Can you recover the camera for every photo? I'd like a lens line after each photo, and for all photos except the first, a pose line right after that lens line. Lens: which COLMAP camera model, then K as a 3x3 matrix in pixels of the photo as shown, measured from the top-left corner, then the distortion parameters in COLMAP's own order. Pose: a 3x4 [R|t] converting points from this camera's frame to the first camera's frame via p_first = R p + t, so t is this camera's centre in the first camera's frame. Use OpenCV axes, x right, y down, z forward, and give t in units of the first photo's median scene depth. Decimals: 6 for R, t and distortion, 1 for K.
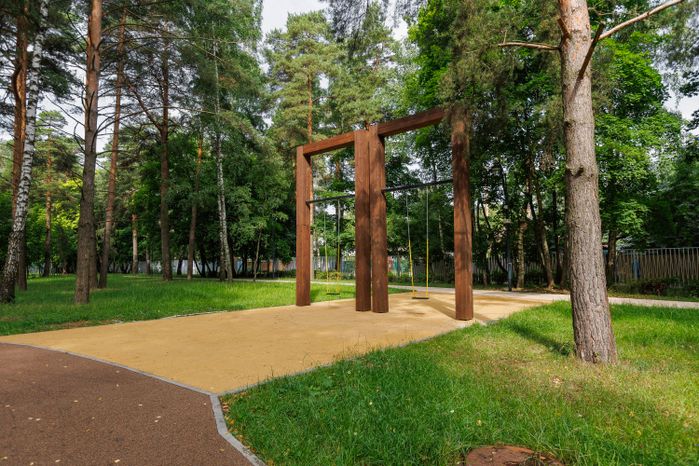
lens RADIAL K [[442.5, 0, 349.3], [0, 442.5, 232.6], [0, 0, 1]] dist [0.006273, 0.000502]
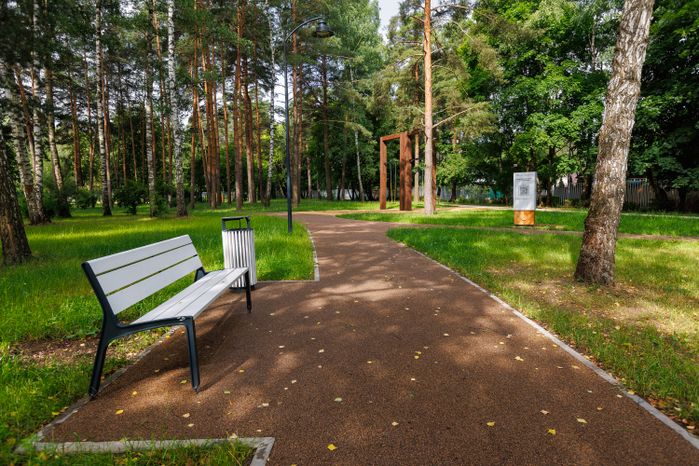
lens RADIAL K [[442.5, 0, 349.4], [0, 442.5, 233.0], [0, 0, 1]] dist [0.006273, 0.000502]
pose [[0.937704, 0.021899, -0.346745, 0.171446], [0.035841, 0.986590, 0.159233, -0.028031], [0.345582, -0.161741, 0.924345, -0.384358]]
